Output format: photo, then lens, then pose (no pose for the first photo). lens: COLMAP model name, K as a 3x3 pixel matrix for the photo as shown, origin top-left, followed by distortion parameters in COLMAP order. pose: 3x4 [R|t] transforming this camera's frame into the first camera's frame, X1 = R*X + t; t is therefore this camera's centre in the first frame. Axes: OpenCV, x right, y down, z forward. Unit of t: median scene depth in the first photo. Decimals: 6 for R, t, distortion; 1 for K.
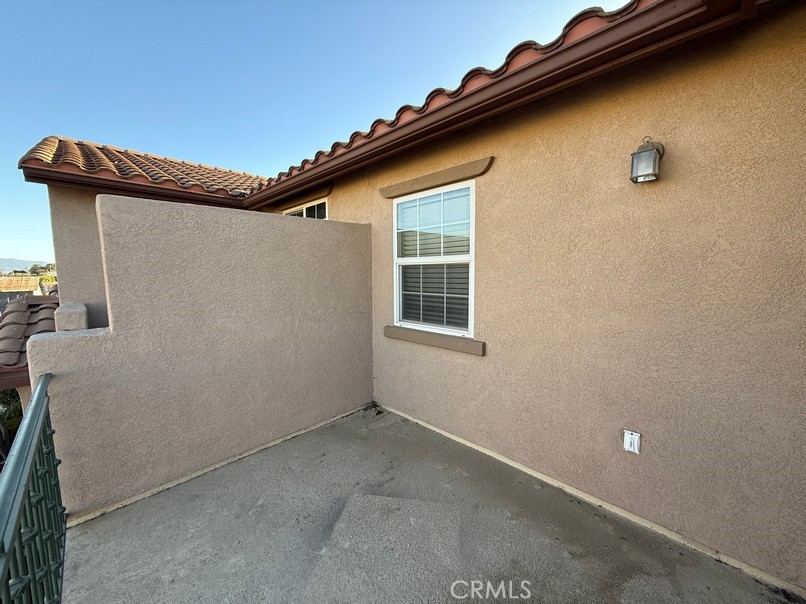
lens RADIAL K [[320.1, 0, 400.5], [0, 320.1, 302.1], [0, 0, 1]] dist [-0.001021, -0.000116]
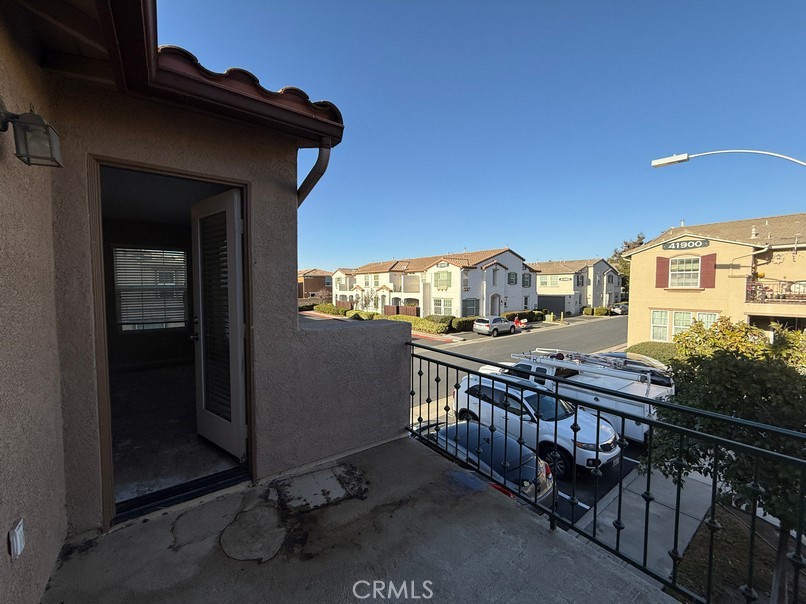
lens RADIAL K [[320.1, 0, 400.5], [0, 320.1, 302.1], [0, 0, 1]] dist [-0.001021, -0.000116]
pose [[-0.989665, 0.002285, 0.143381, -0.124217], [0.022889, 0.989571, 0.142214, -0.101785], [-0.141561, 0.144026, -0.979396, 1.091002]]
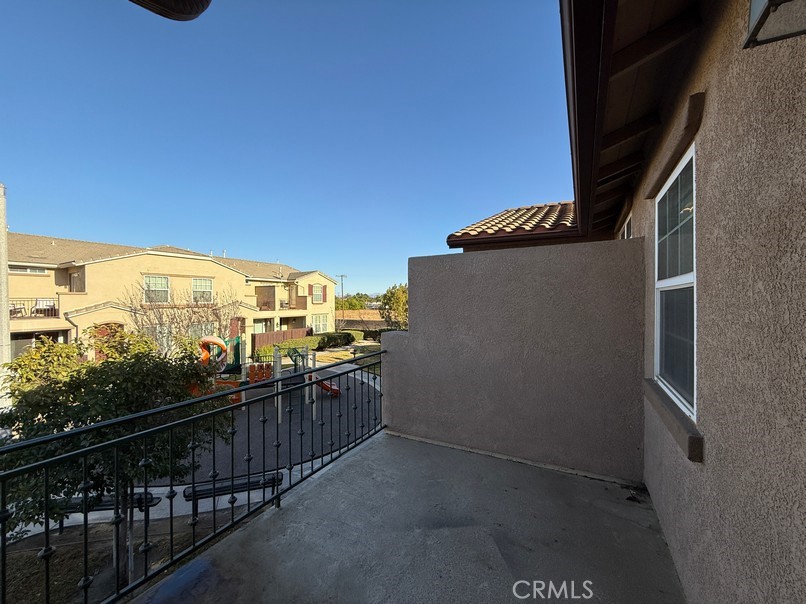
lens RADIAL K [[320.1, 0, 400.5], [0, 320.1, 302.1], [0, 0, 1]] dist [-0.001021, -0.000116]
pose [[0.276718, 0.010437, -0.960895, 0.620655], [-0.091535, 0.995681, -0.015545, -0.039682], [0.956582, 0.092257, 0.276478, 0.363261]]
